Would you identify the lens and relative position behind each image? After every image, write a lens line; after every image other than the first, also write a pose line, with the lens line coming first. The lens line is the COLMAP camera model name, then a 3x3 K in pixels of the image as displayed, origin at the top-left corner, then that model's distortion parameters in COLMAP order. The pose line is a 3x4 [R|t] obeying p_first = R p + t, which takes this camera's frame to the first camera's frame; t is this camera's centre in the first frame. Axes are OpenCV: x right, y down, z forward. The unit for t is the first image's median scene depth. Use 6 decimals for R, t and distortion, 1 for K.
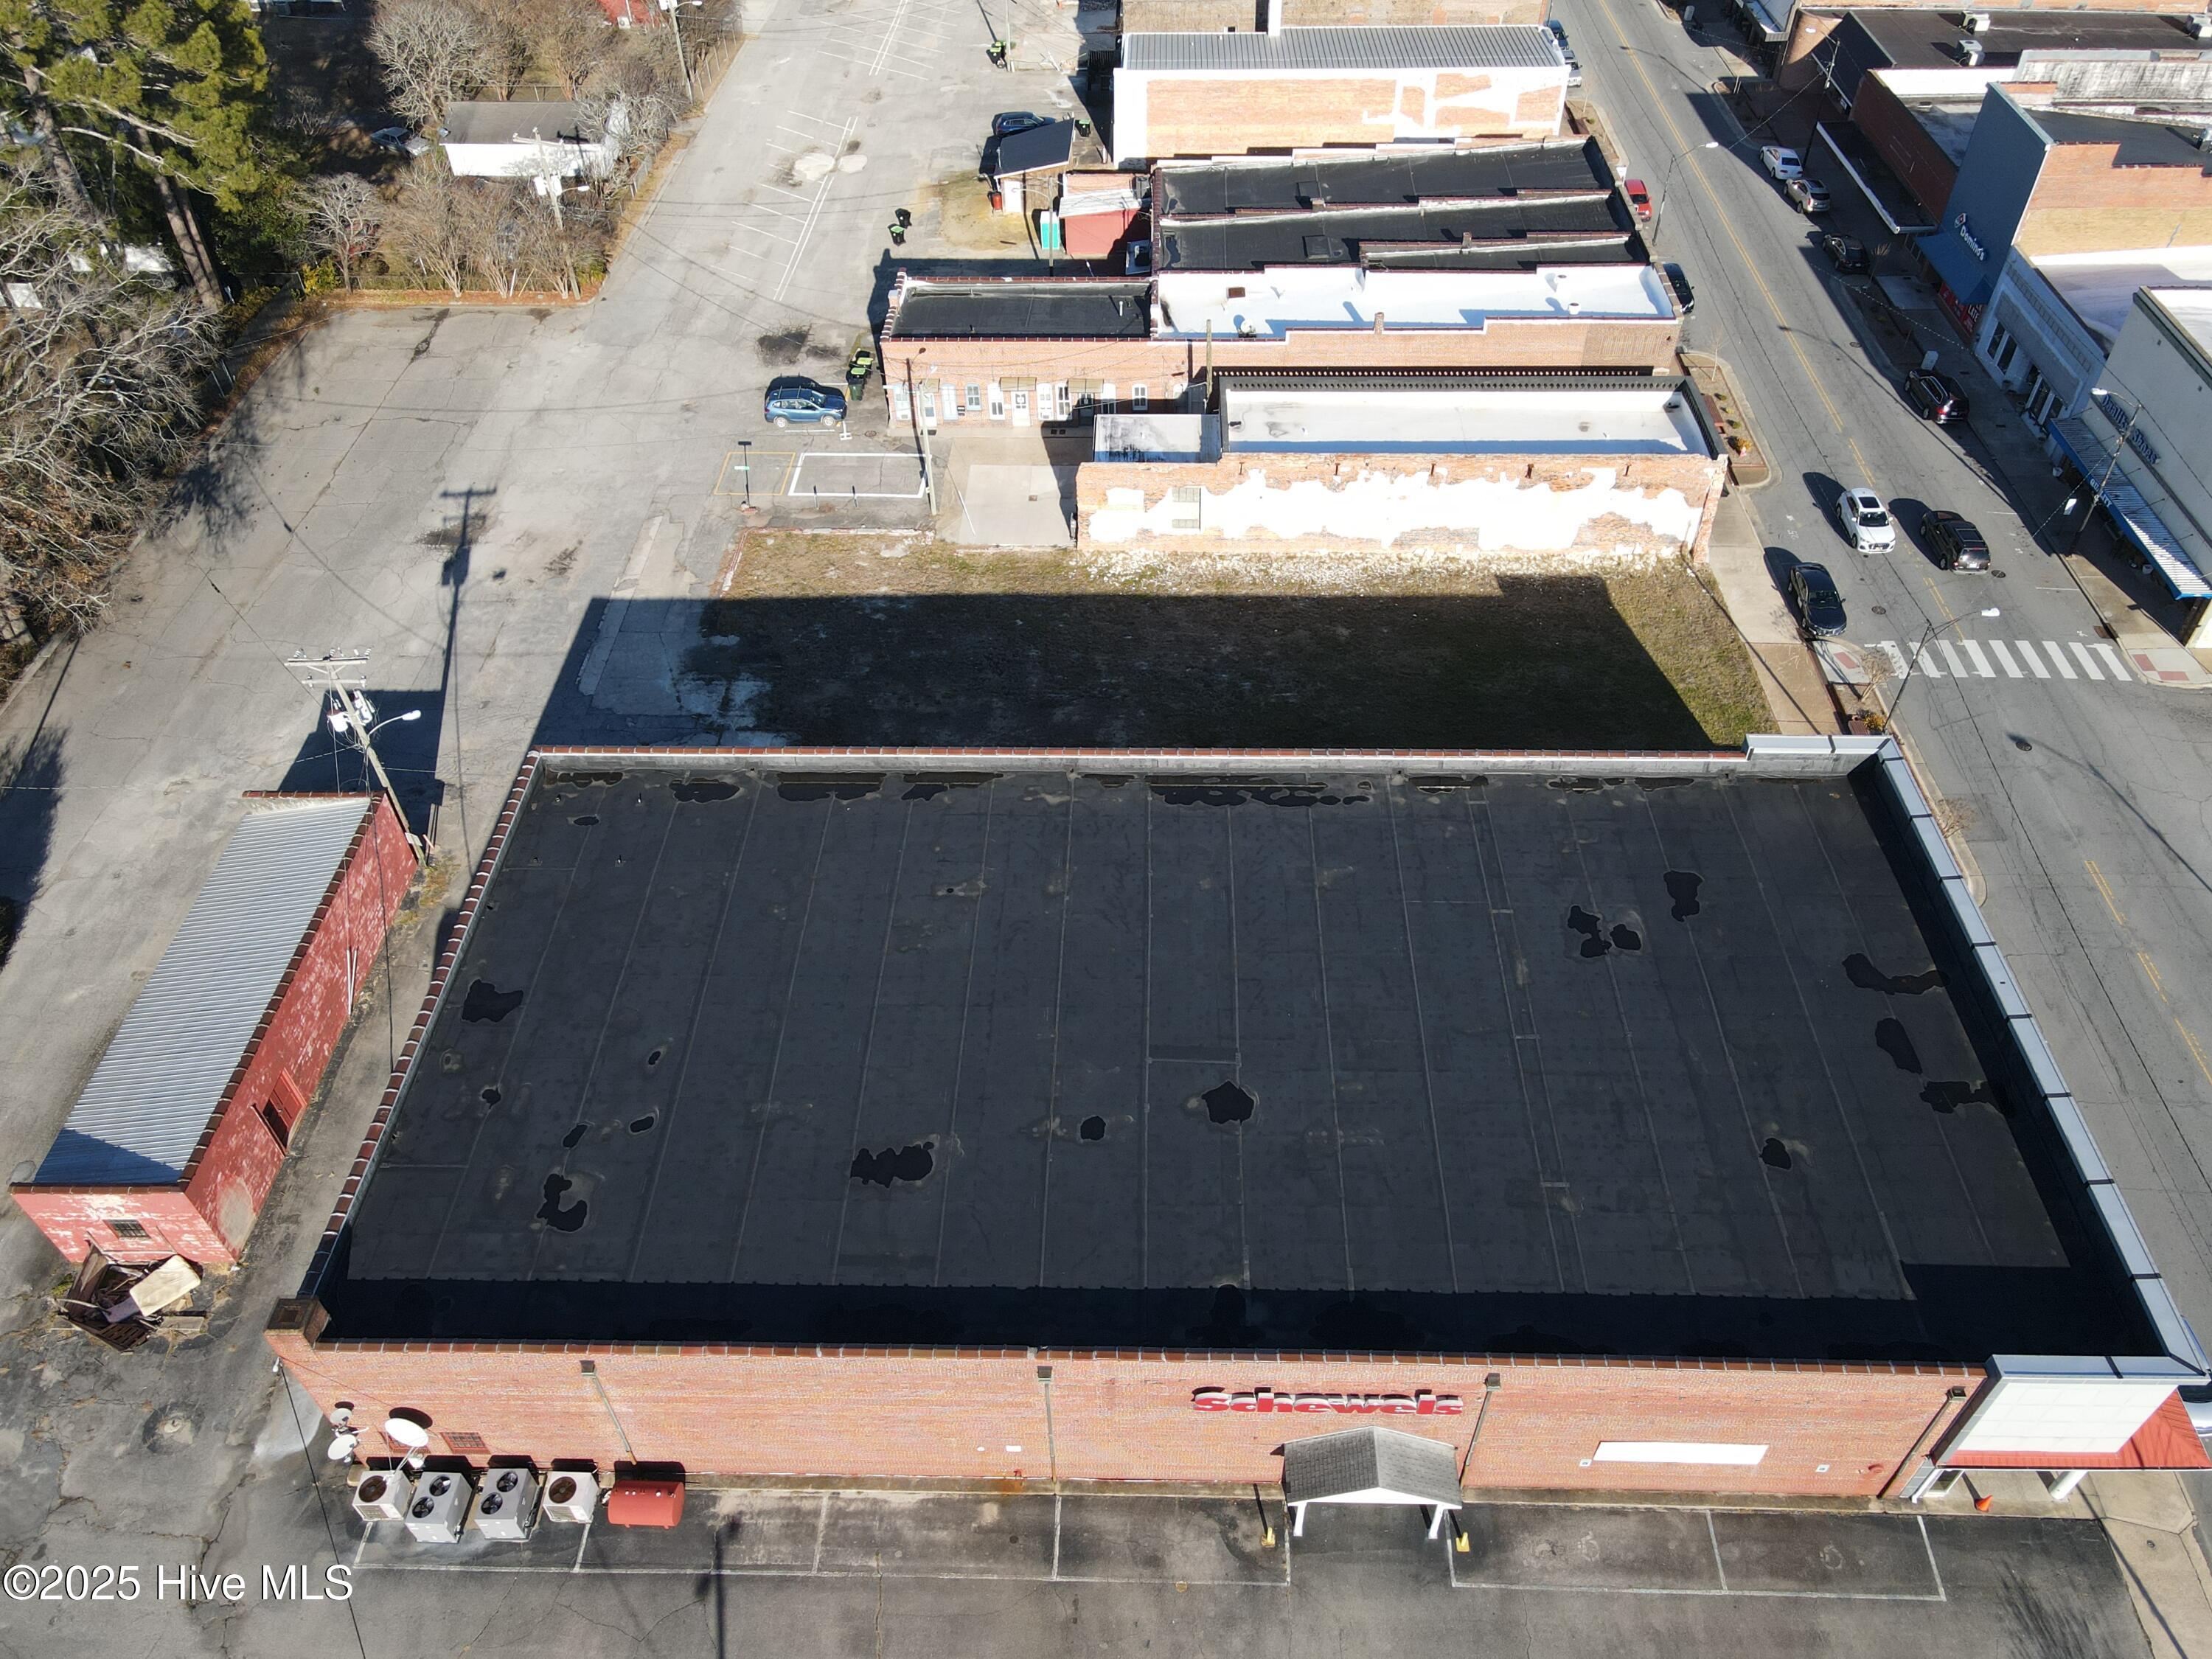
lens RADIAL K [[1606.4, 0, 1113.7], [0, 1606.4, 827.0], [0, 0, 1]] dist [0.017143, 0.008301]
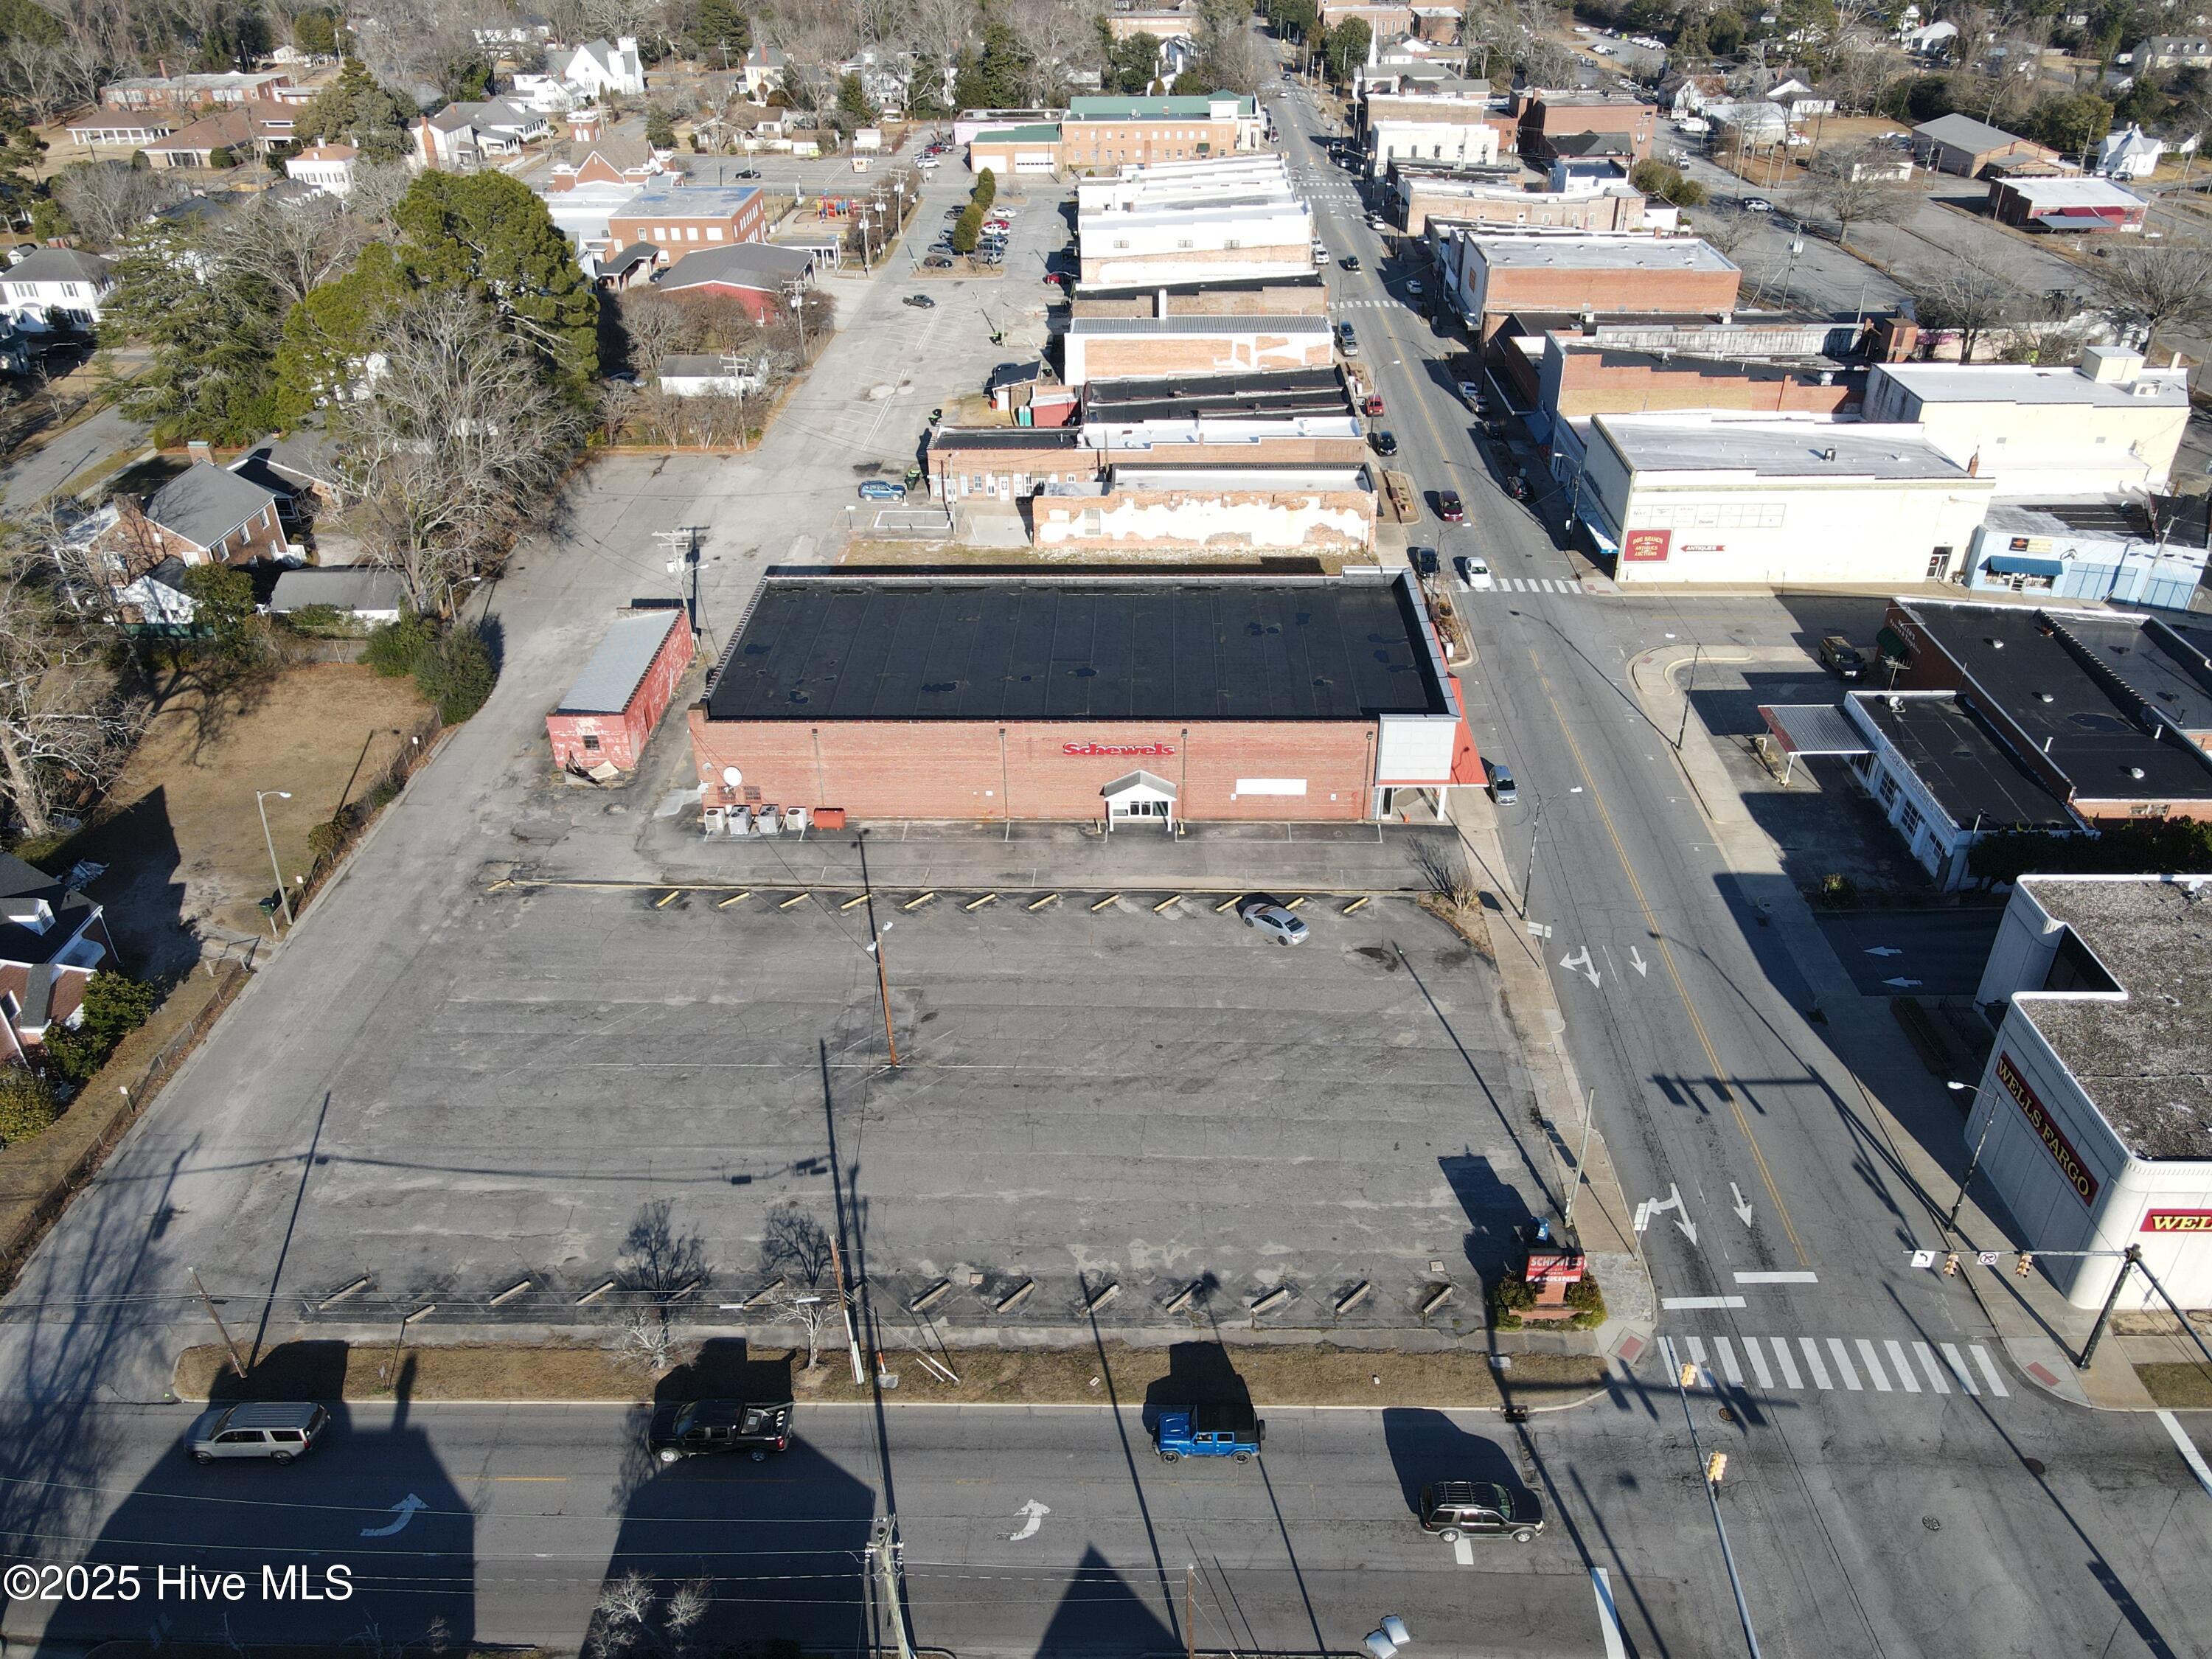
lens RADIAL K [[1638.0, 0, 1109.2], [0, 1638.0, 837.2], [0, 0, 1]] dist [0.004803, 0.021071]
pose [[0.999991, 0.004142, 0.000933, 0.058420], [-0.003846, 0.976690, -0.214618, 0.510415], [-0.001800, 0.214613, 0.976698, -0.694062]]
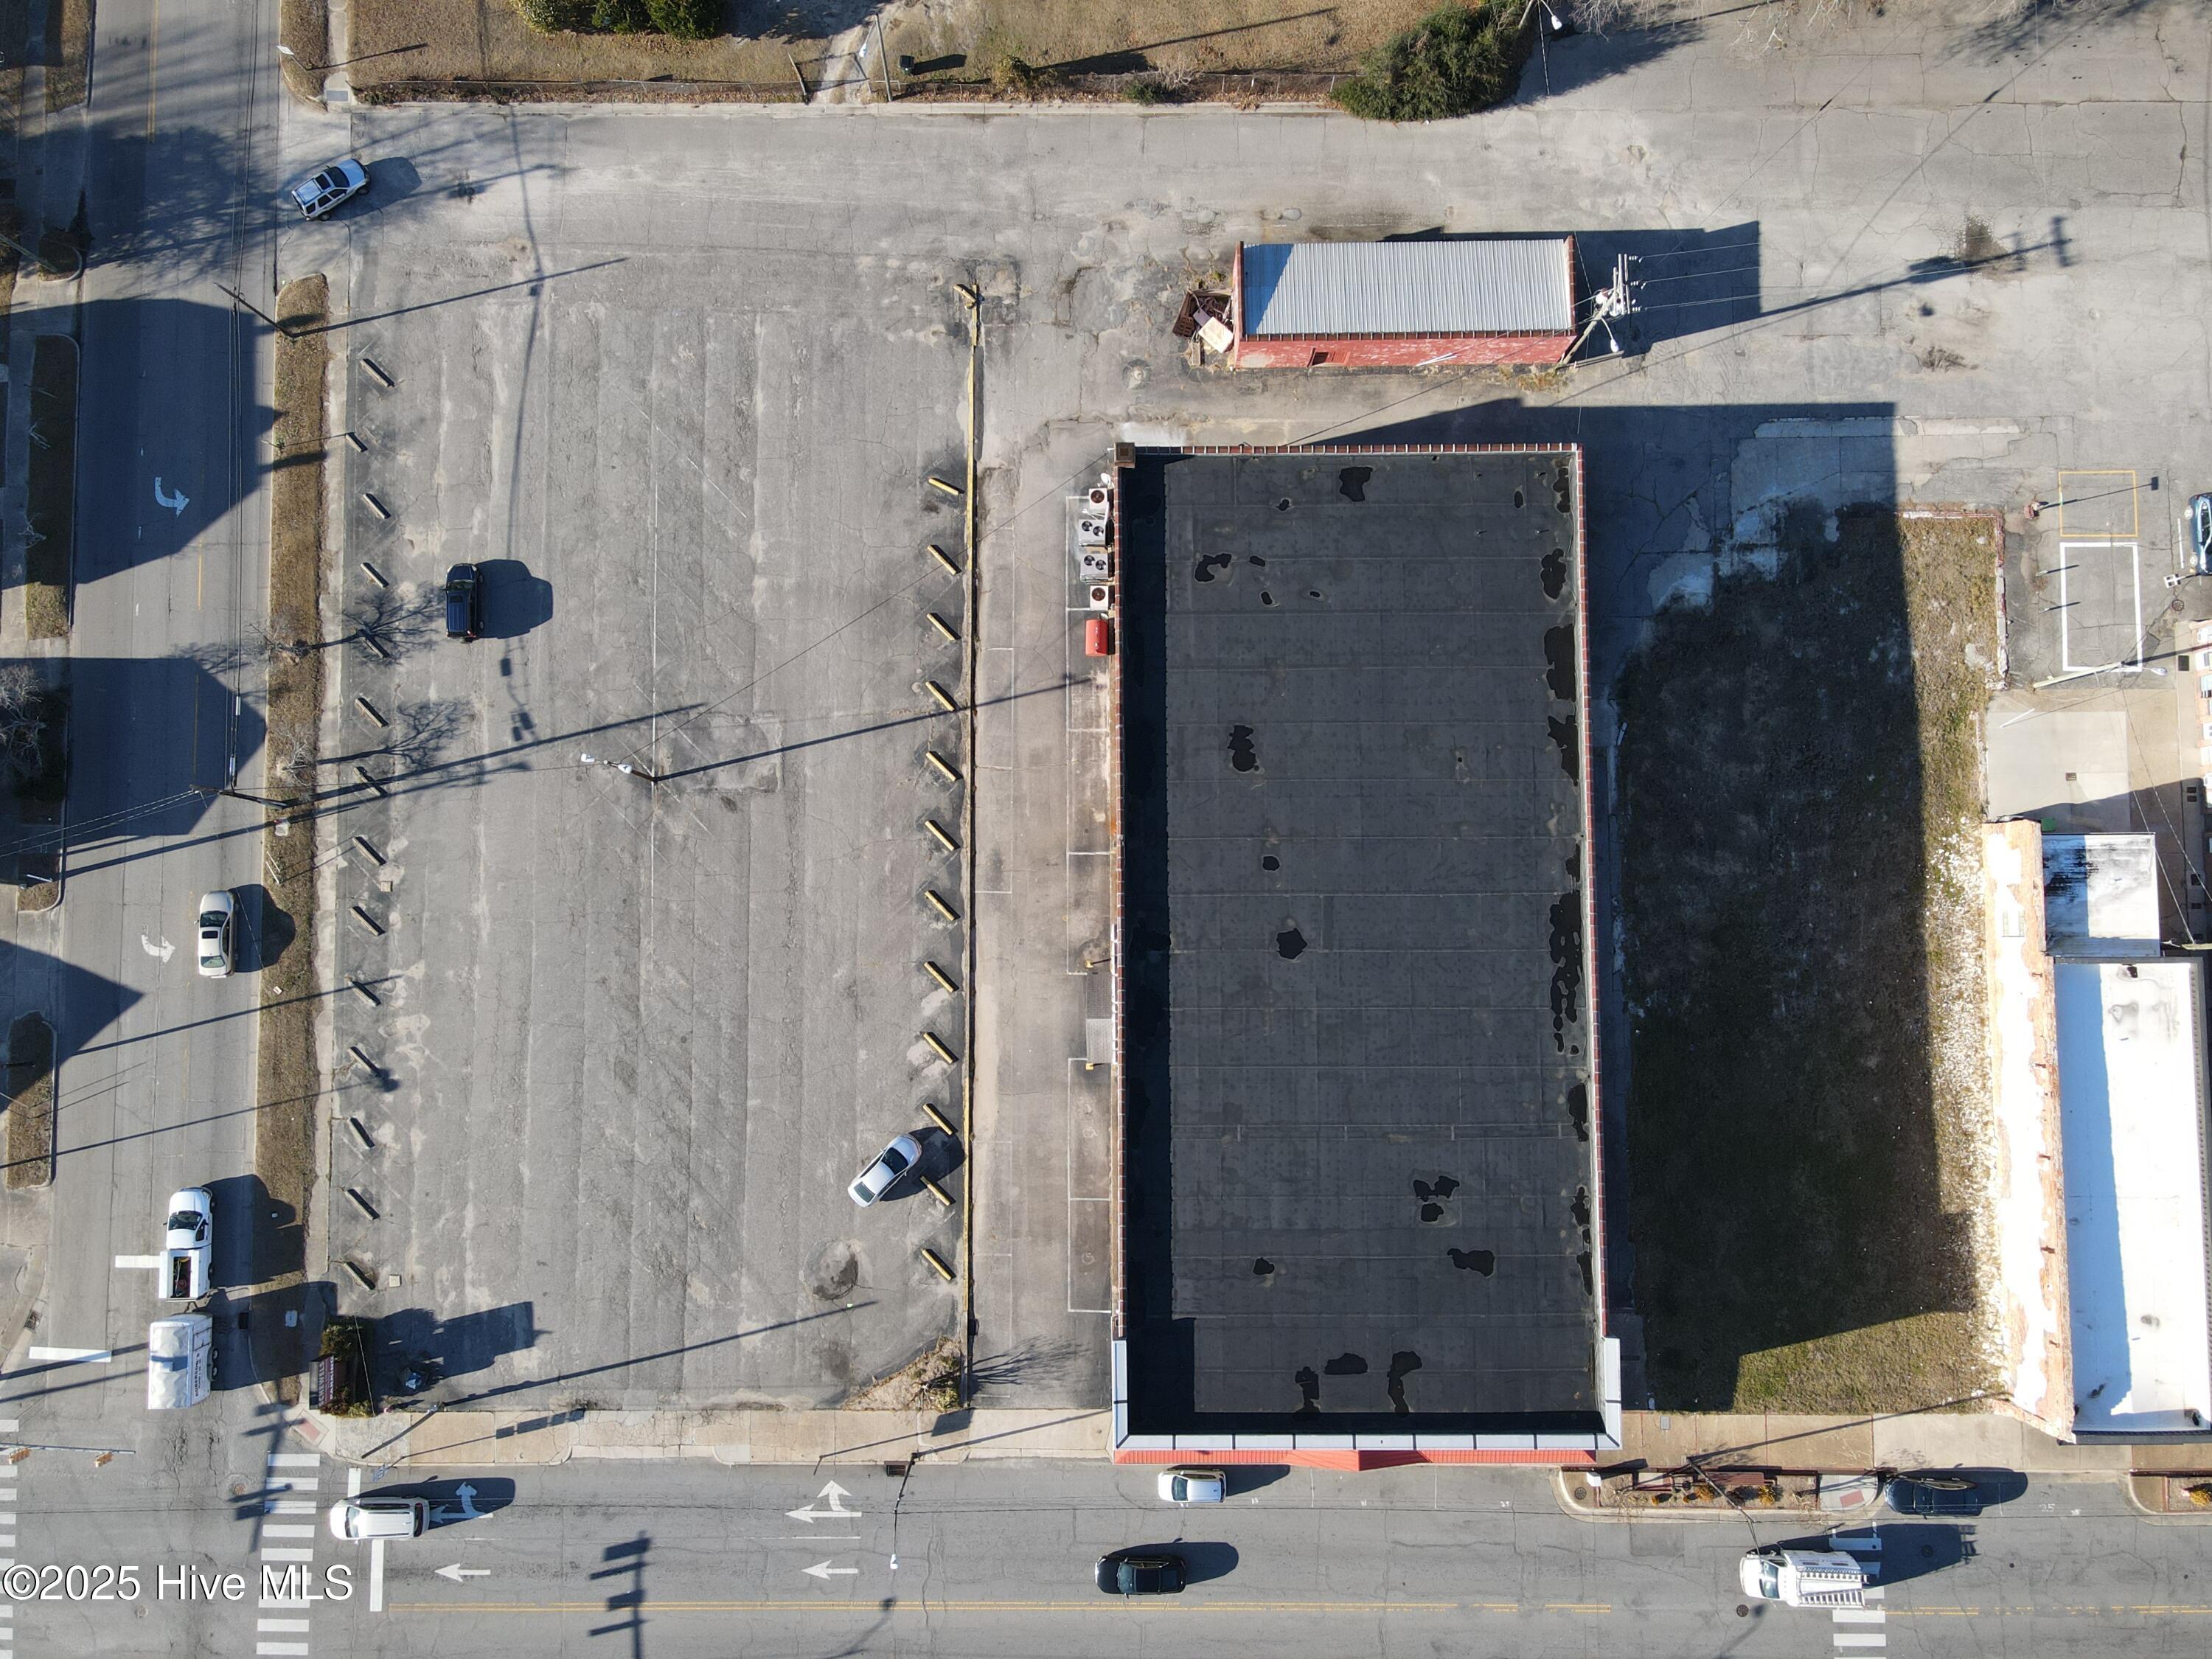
lens RADIAL K [[1569.2, 0, 1098.9], [0, 1569.2, 806.0], [0, 0, 1]] dist [0.003407, 0.027854]
pose [[0.028951, 0.997682, -0.061585, 0.012853], [-0.692364, 0.064453, 0.718664, -0.490682], [0.720967, 0.021834, 0.692625, -0.152682]]
